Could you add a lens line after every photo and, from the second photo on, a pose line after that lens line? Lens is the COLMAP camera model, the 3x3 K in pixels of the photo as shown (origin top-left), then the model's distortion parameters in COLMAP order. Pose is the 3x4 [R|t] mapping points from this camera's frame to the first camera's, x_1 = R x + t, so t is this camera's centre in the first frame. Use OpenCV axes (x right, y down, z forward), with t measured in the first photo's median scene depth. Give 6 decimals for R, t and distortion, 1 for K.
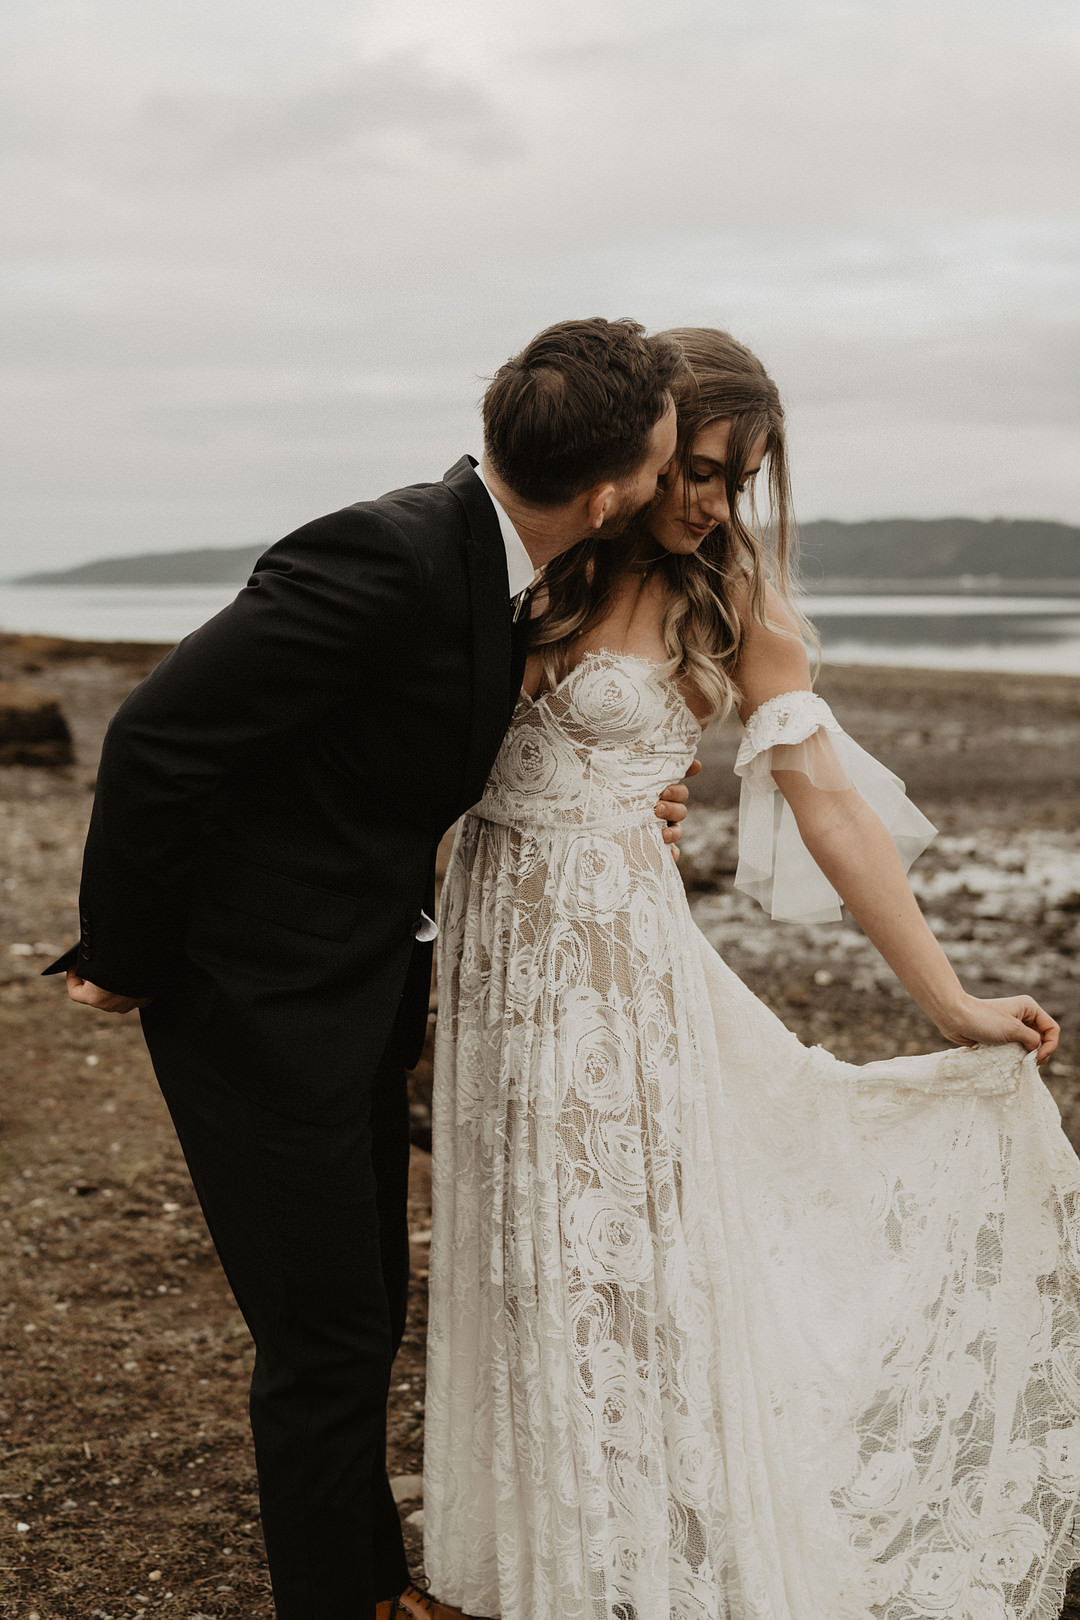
lens RADIAL K [[1623.7, 0, 532.0], [0, 1623.7, 806.1], [0, 0, 1]] dist [-0.107382, 0.171541]
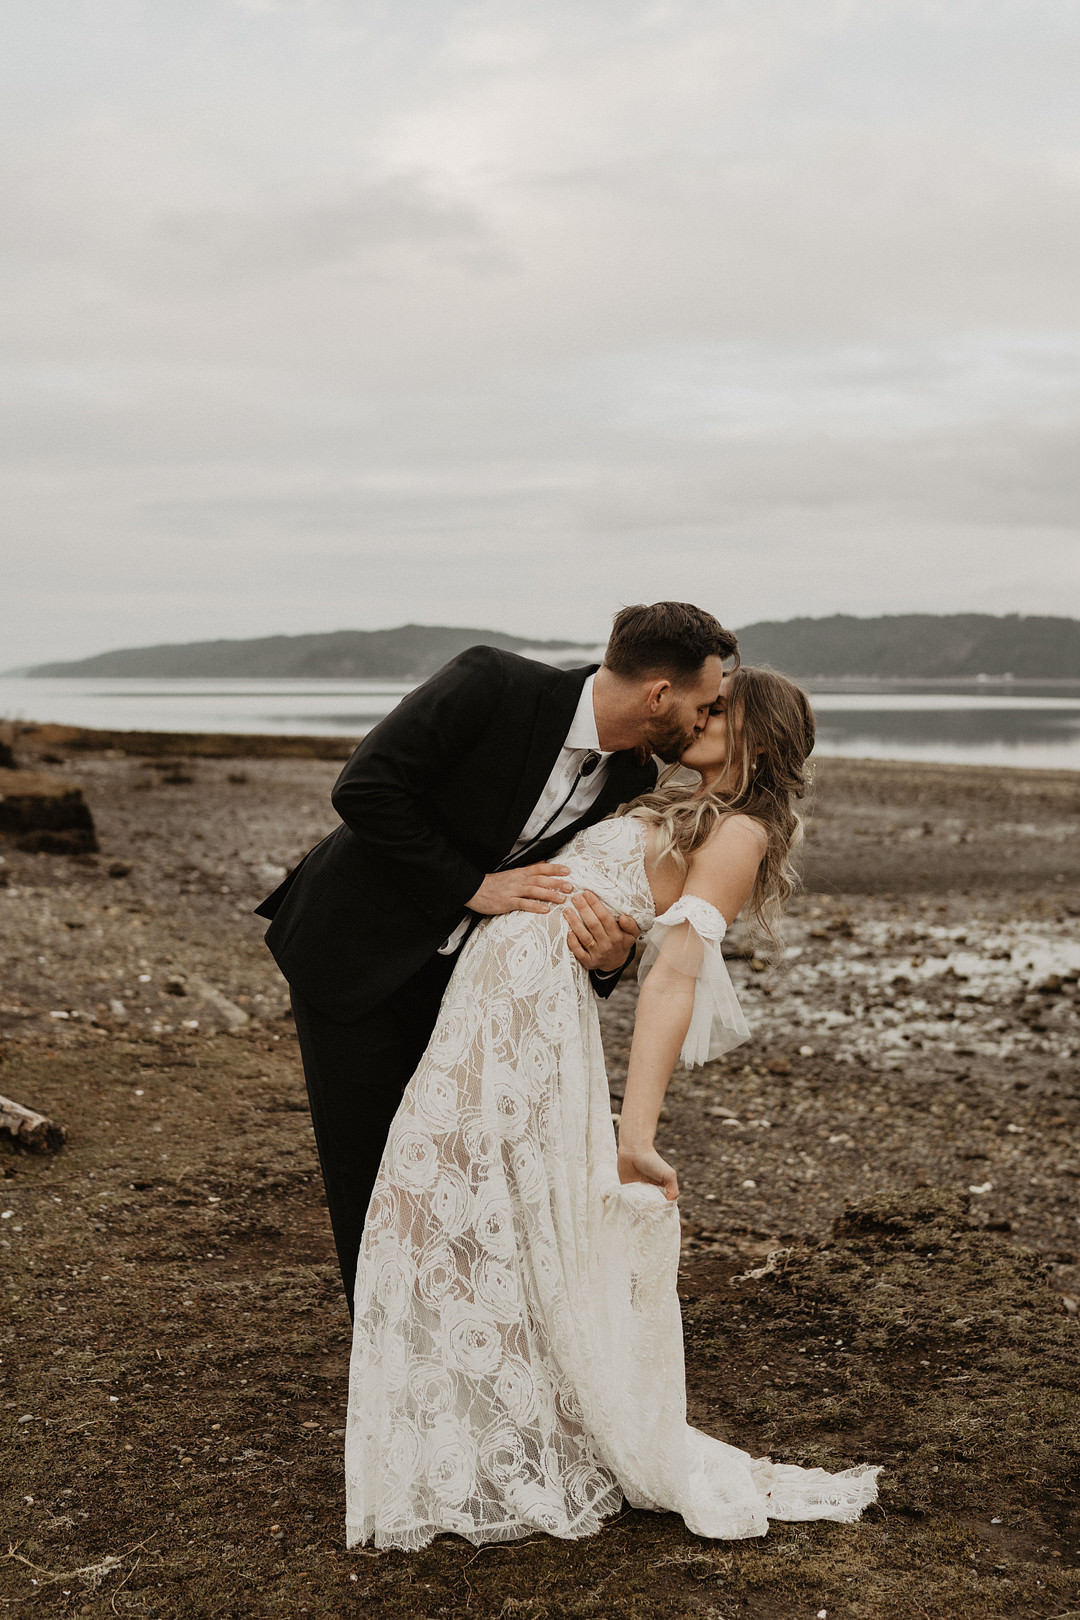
lens RADIAL K [[1640.0, 0, 555.4], [0, 1640.0, 783.6], [0, 0, 1]] dist [-0.114178, 0.151429]
pose [[0.999966, 0.006341, 0.005191, 0.021407], [-0.005950, 0.997365, -0.072299, 0.024632], [-0.005636, 0.072265, 0.997370, -0.223482]]
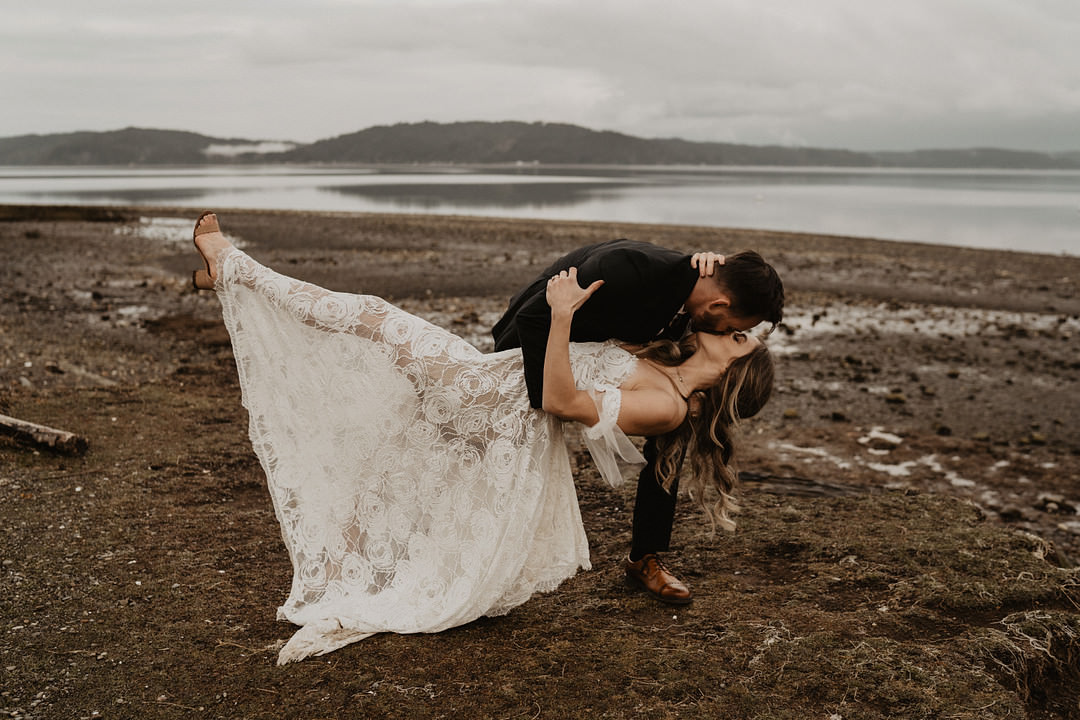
lens RADIAL K [[1073.9, 0, 540.0], [0, 1073.9, 360.0], [0, 0, 1]] dist [-0.118822, 0.187861]
pose [[0.960507, -0.041449, 0.275153, -0.177761], [0.029430, 0.998430, 0.047666, 0.064237], [-0.276696, -0.037685, 0.960218, -0.315238]]
